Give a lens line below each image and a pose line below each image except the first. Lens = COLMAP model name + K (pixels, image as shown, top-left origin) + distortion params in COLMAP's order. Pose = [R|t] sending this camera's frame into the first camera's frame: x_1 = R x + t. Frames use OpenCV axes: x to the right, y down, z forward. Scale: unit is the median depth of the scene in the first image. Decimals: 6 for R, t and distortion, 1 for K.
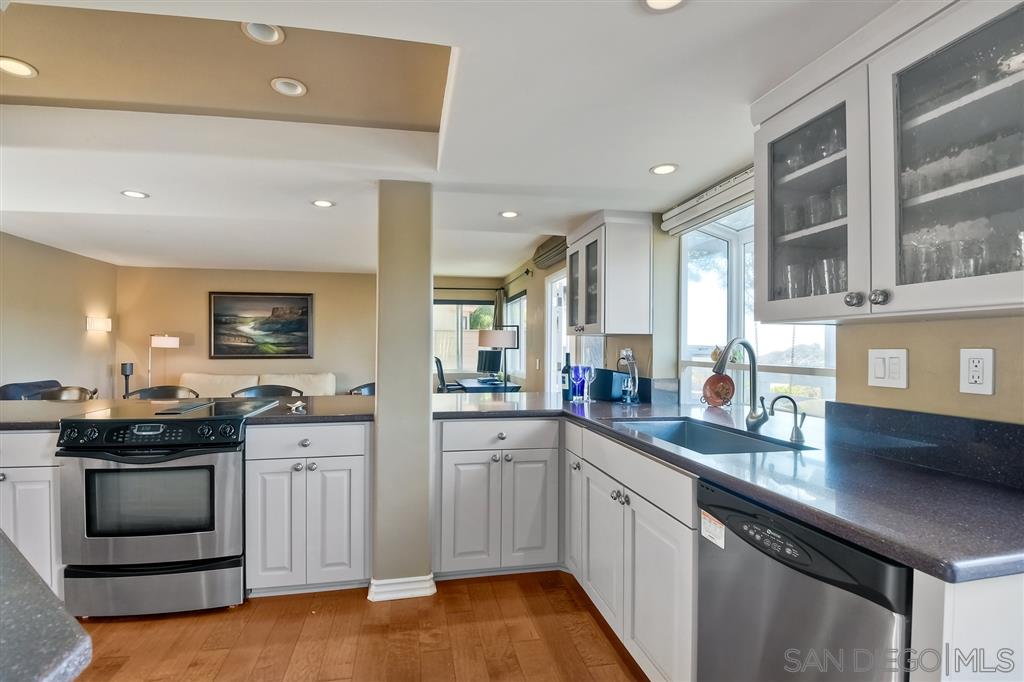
lens RADIAL K [[465.4, 0, 509.4], [0, 465.4, 326.1], [0, 0, 1]] dist [-0.025246, -0.000167]
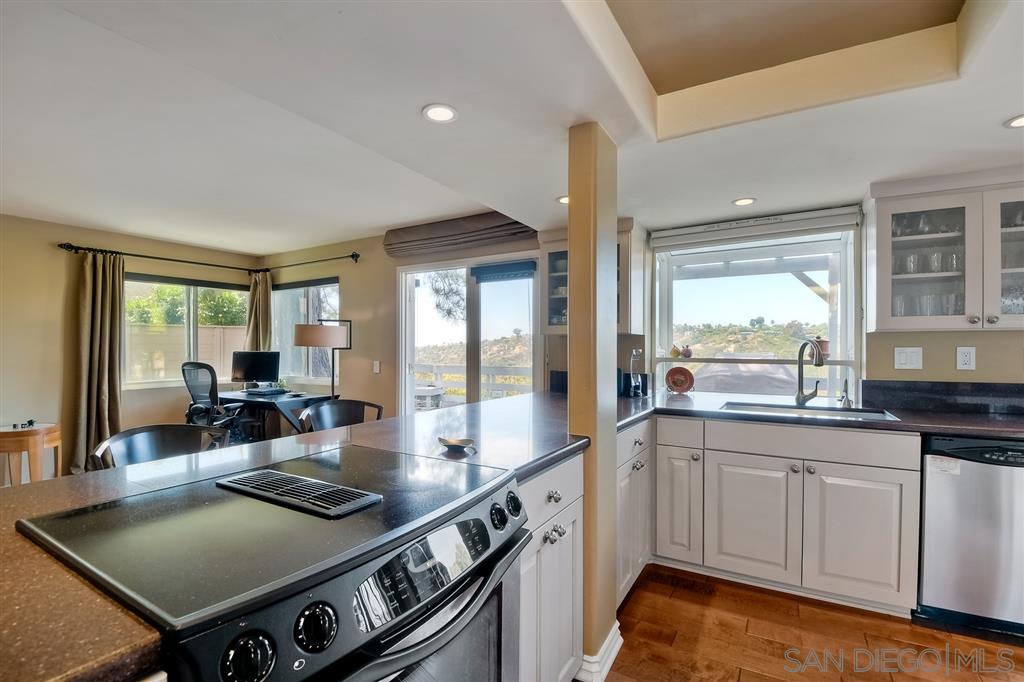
lens RADIAL K [[465.4, 0, 509.4], [0, 465.4, 326.1], [0, 0, 1]] dist [-0.025246, -0.000167]
pose [[0.689087, 0.026911, 0.724179, -1.515790], [-0.029234, 0.999529, -0.009326, 0.030778], [-0.724089, -0.014744, 0.689549, 0.924483]]
